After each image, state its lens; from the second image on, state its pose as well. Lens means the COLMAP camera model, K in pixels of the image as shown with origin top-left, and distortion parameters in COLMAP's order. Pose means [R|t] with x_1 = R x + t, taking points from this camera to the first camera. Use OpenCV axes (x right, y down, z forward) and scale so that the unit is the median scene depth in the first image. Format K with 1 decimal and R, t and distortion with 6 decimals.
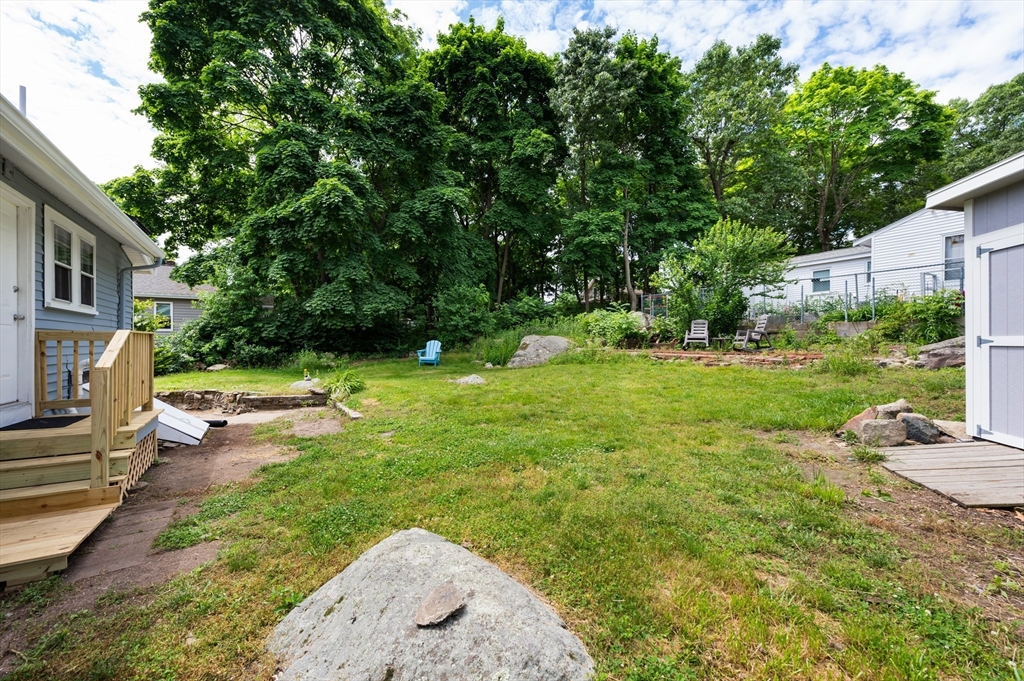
lens RADIAL K [[410.5, 0, 543.1], [0, 410.5, 338.2], [0, 0, 1]] dist [-0.003894, 0.000085]
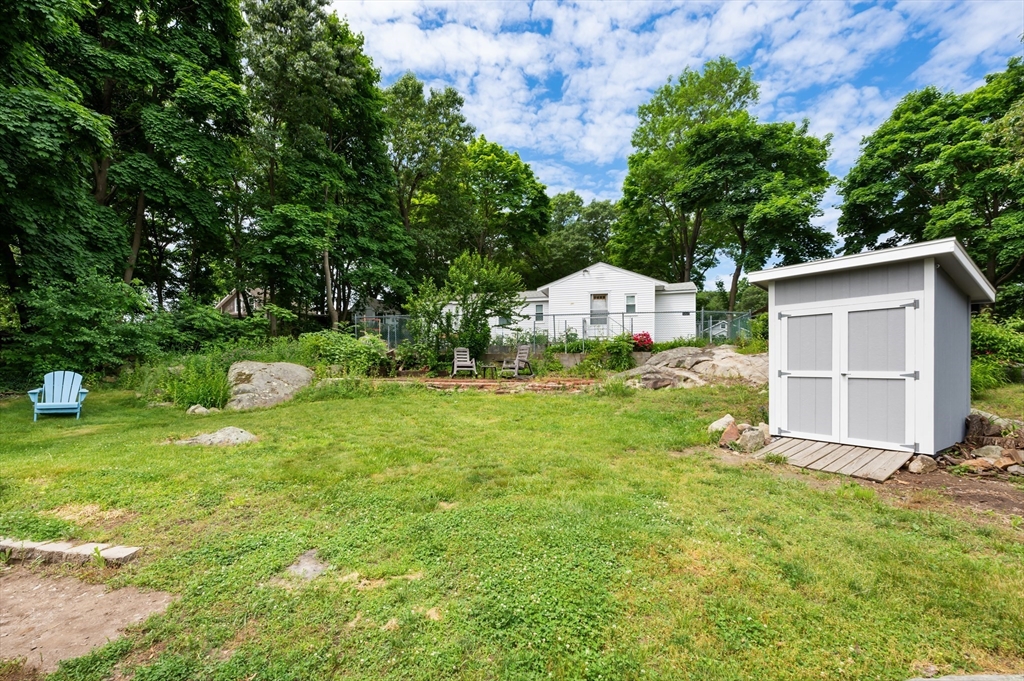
lens RADIAL K [[410.5, 0, 530.9], [0, 410.5, 361.7], [0, 0, 1]] dist [-0.003894, 0.000085]
pose [[0.702711, 0.005099, 0.711457, -0.178173], [-0.005028, 0.999985, -0.002201, -0.007341], [-0.711457, -0.002031, 0.702726, 0.145476]]
